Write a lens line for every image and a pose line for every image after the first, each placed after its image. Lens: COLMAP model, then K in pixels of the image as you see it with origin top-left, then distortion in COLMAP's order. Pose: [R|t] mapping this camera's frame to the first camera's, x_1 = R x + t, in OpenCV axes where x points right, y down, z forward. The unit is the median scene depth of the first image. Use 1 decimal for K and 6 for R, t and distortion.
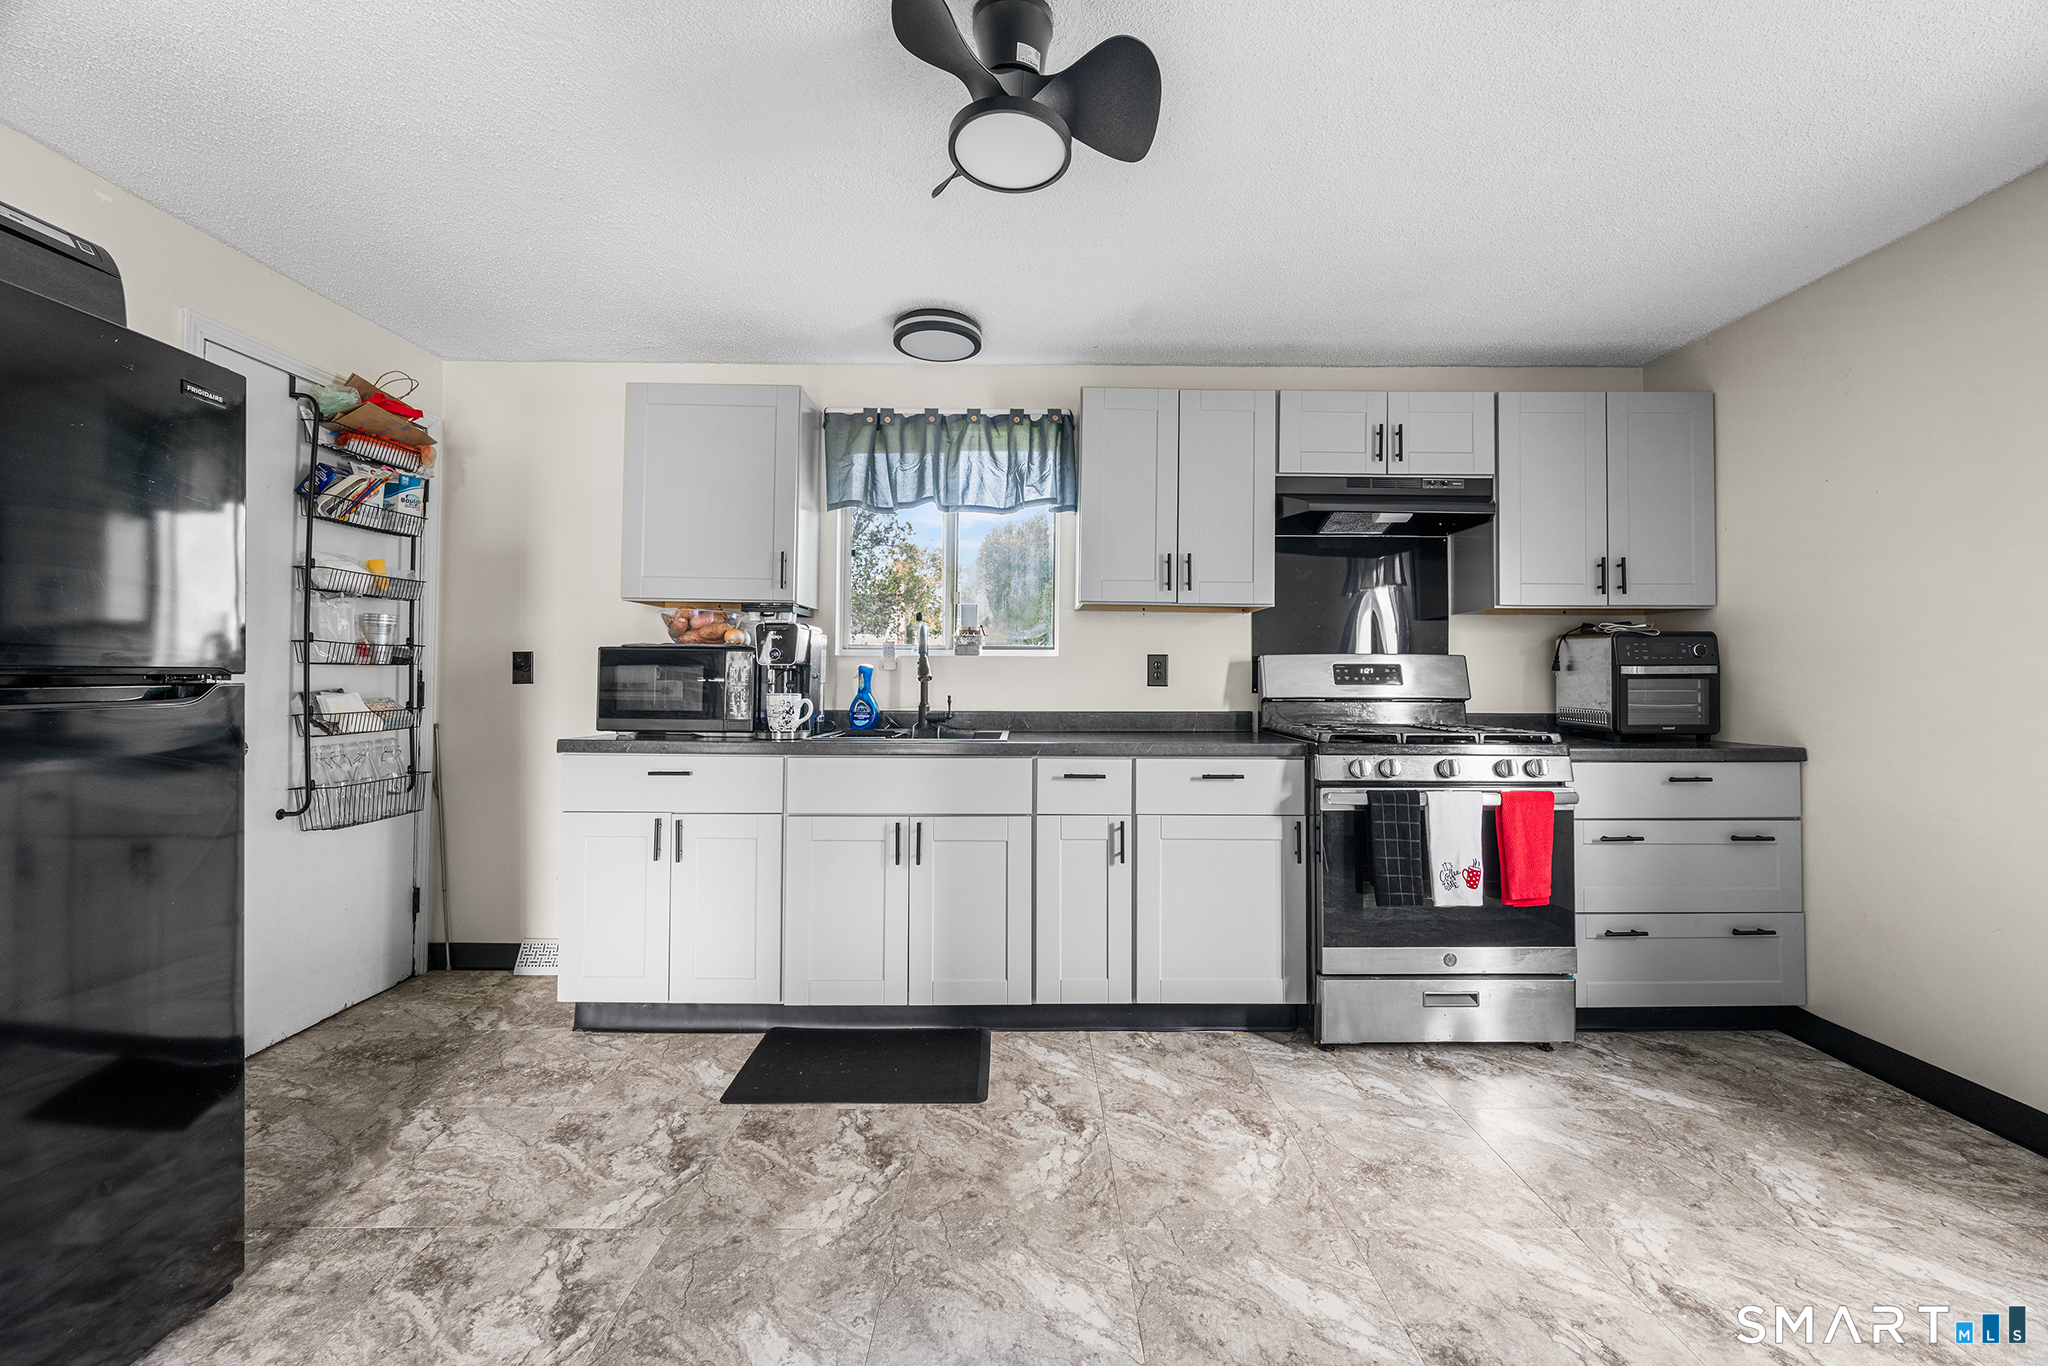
lens RADIAL K [[807.3, 0, 1027.7], [0, 807.3, 657.0], [0, 0, 1]] dist [-0.000714, -0.000025]
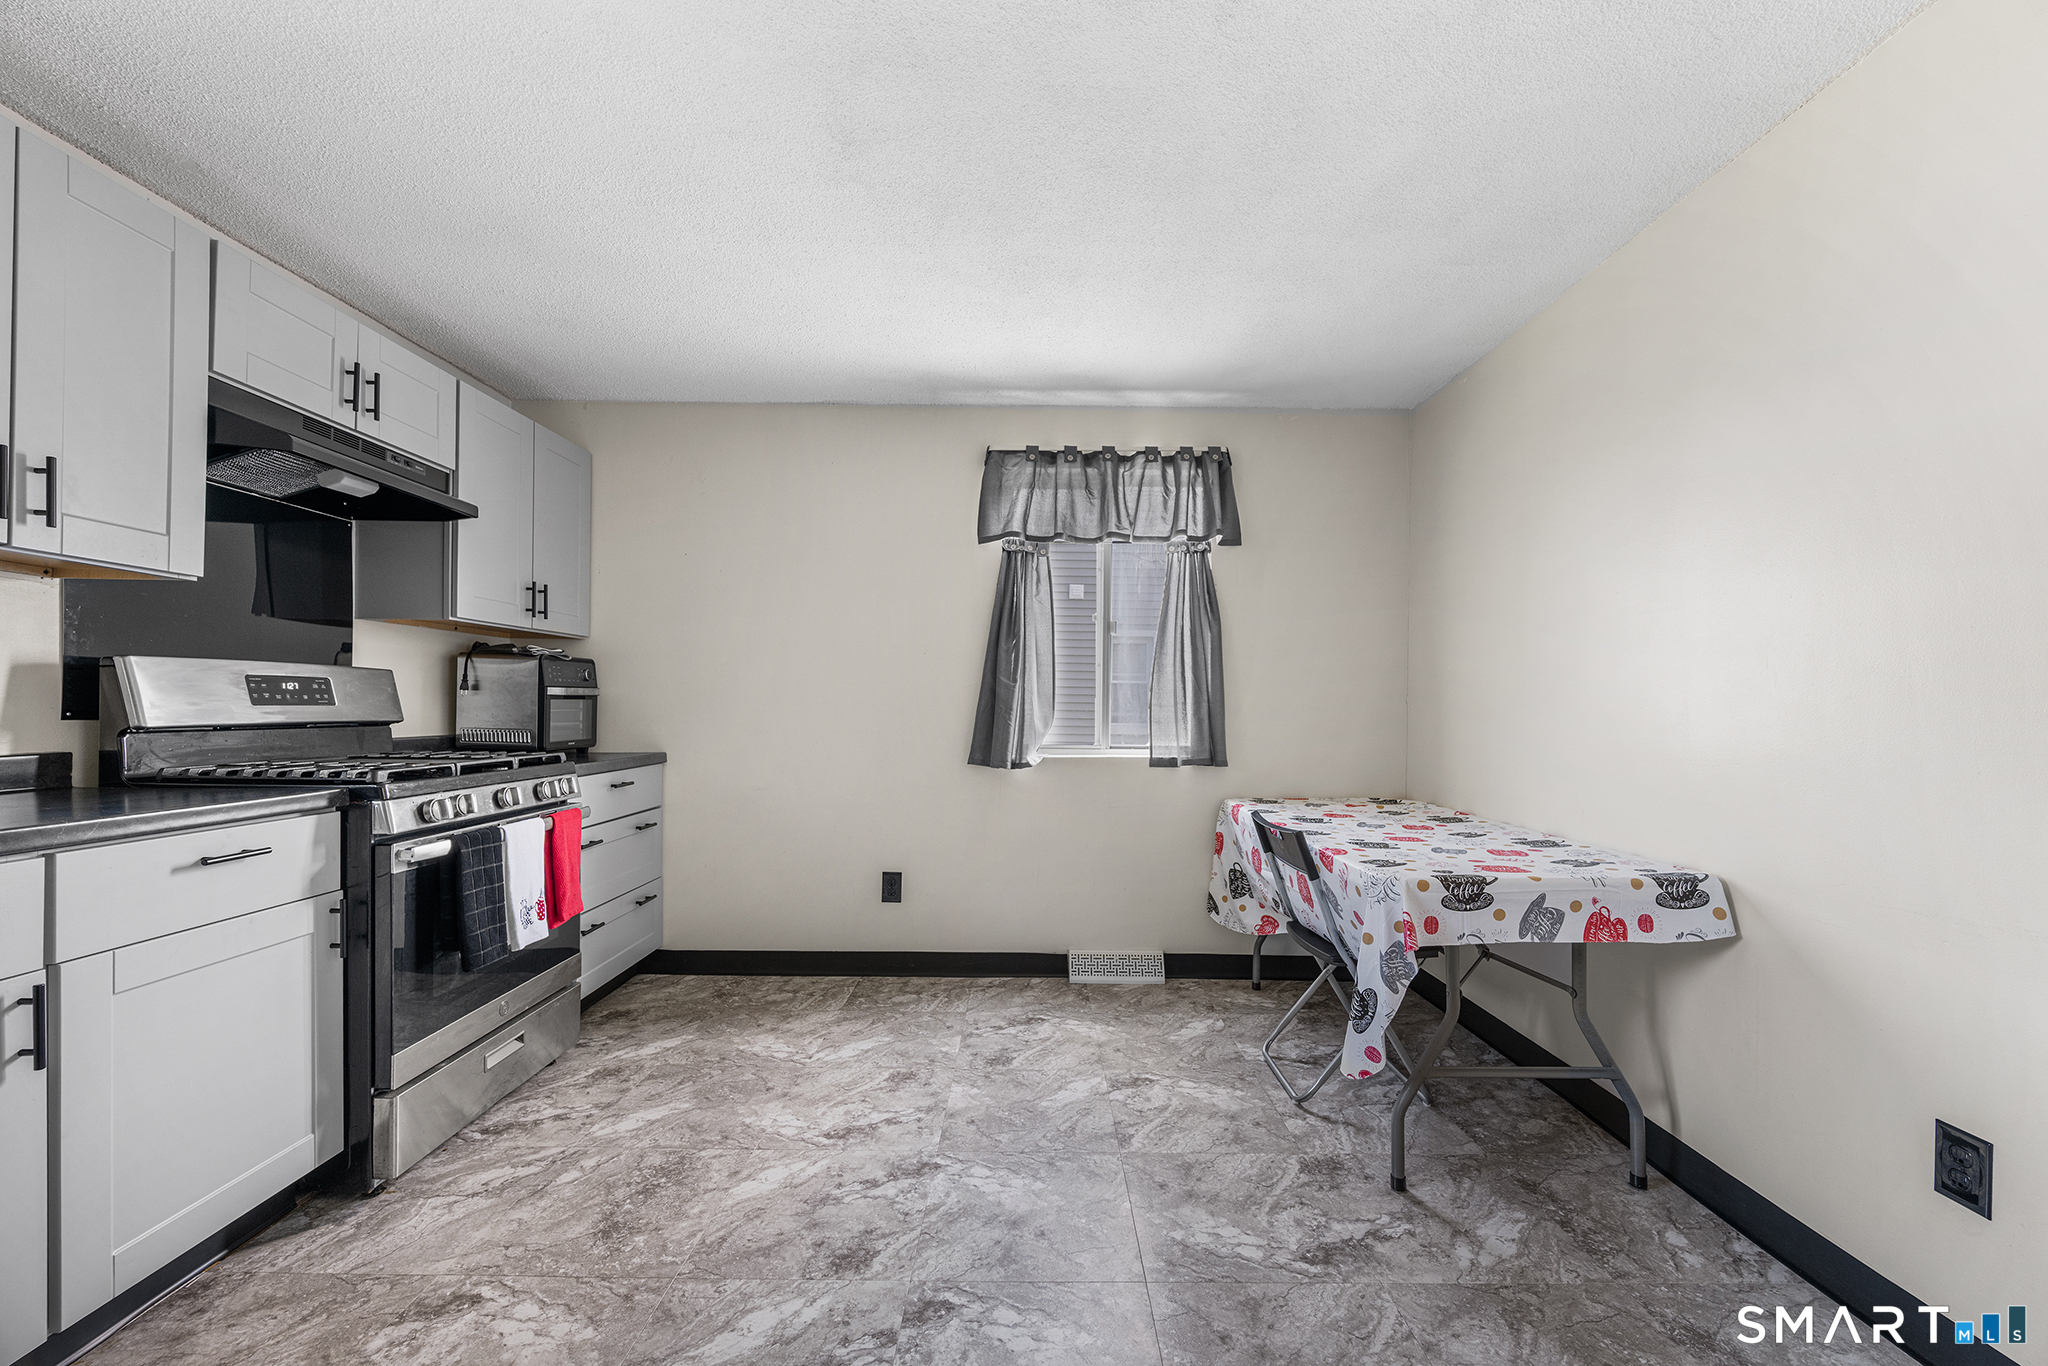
lens RADIAL K [[813.0, 0, 1030.8], [0, 813.0, 708.8], [0, 0, 1]] dist [-0.000904, -0.000068]
pose [[0.007406, -0.006678, 0.999950, -0.369587], [-0.033214, 0.999424, 0.006921, 0.012520], [-0.999421, -0.033264, 0.007180, 0.398613]]
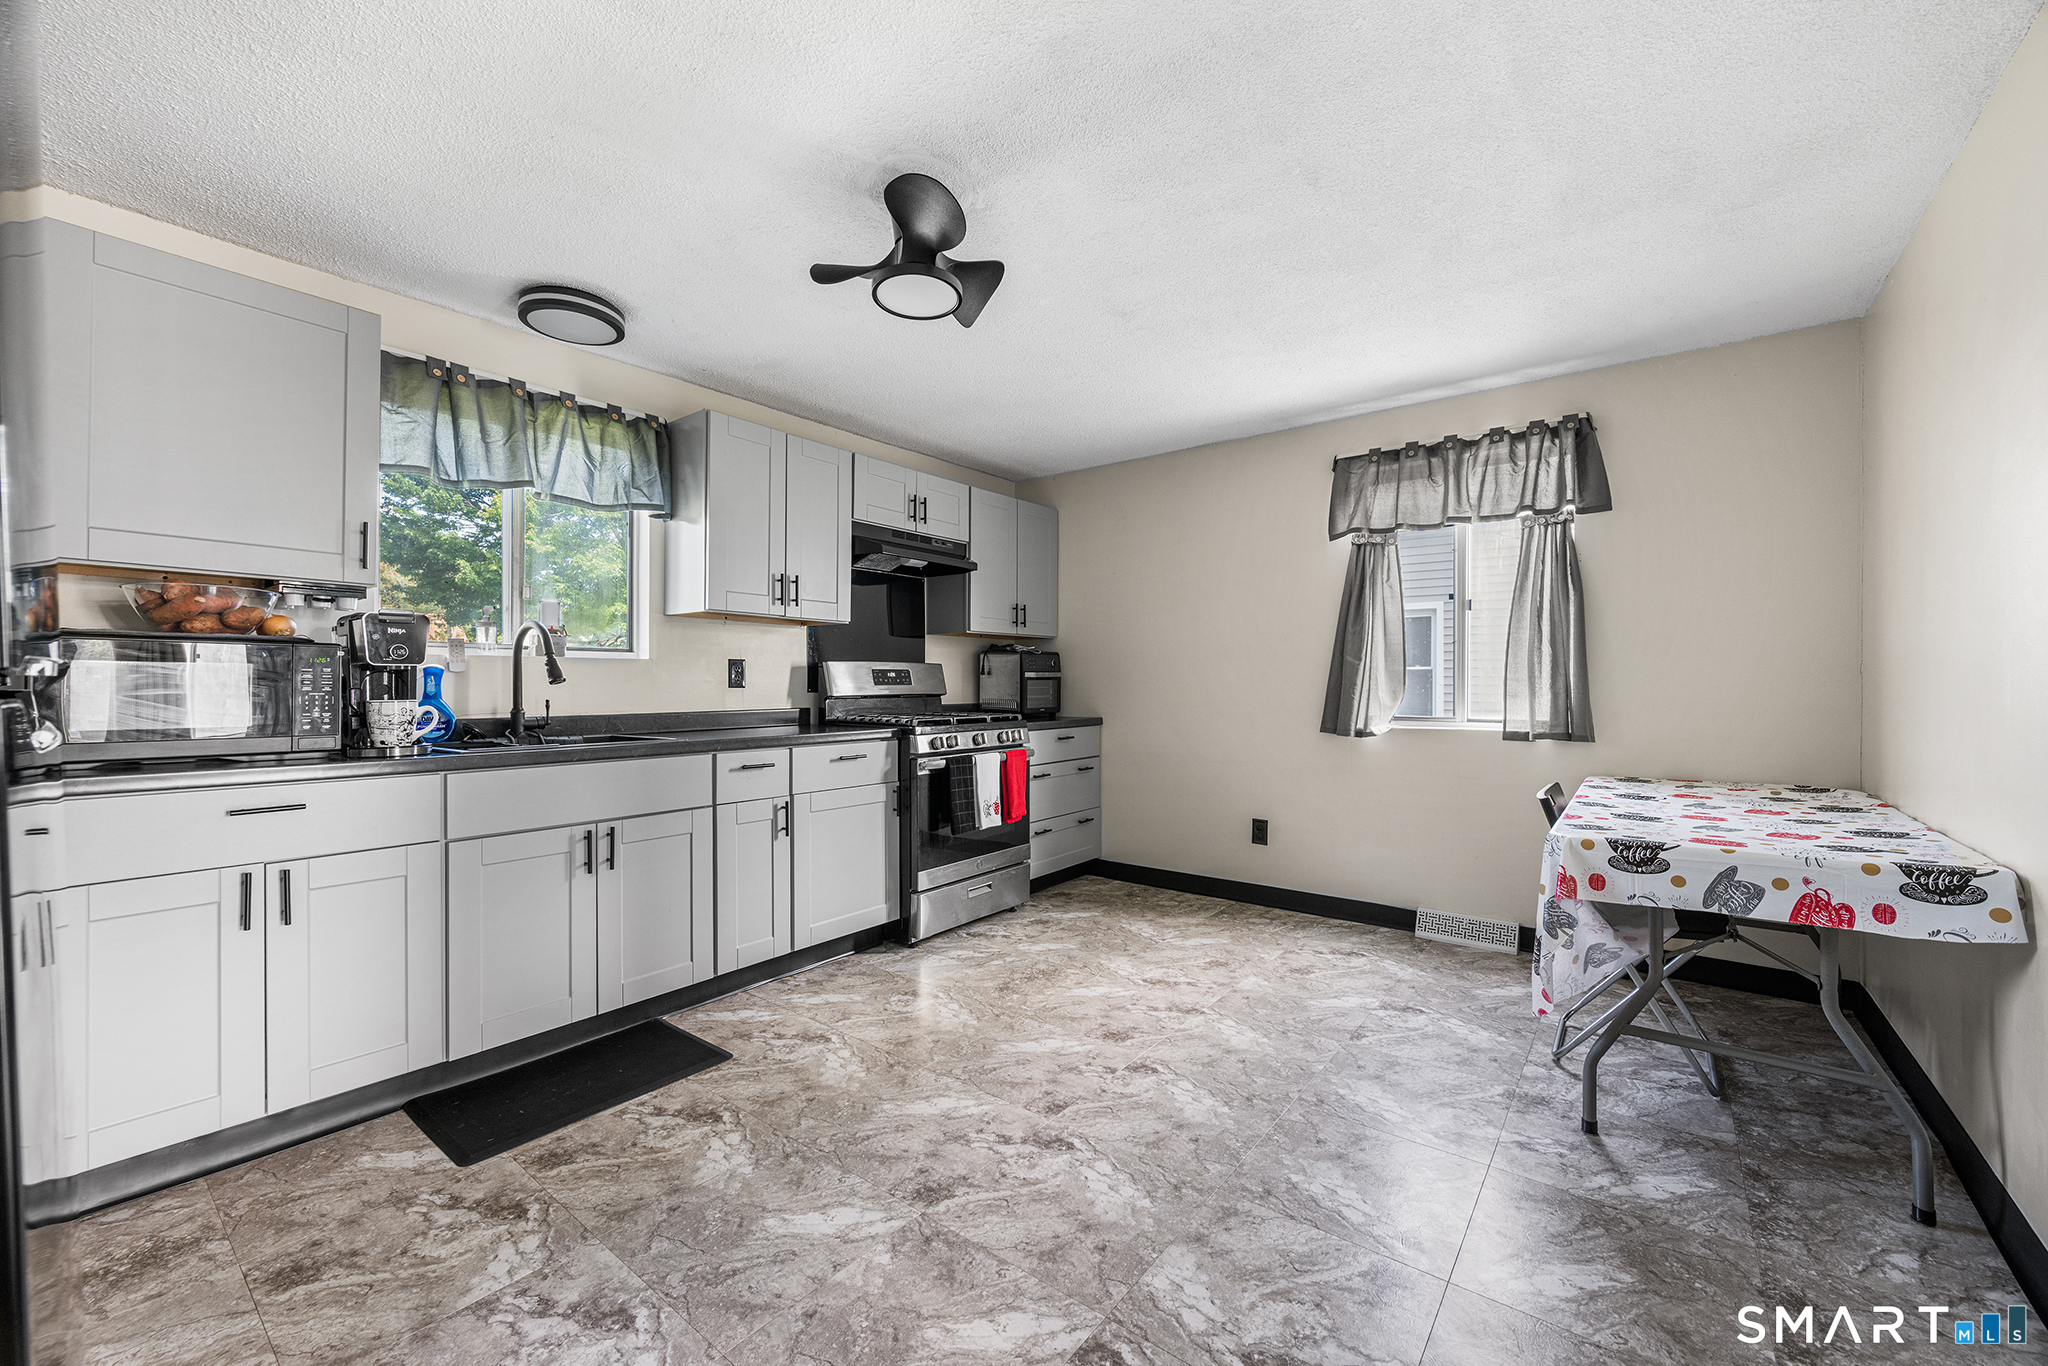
lens RADIAL K [[801.9, 0, 1024.0], [0, 801.9, 683.0], [0, 0, 1]] dist [-0.000365, 0.000357]
pose [[0.624622, -0.004571, 0.780914, -0.581563], [-0.016270, 0.999690, 0.018865, 0.002745], [-0.780758, -0.024489, 0.624354, -0.000806]]
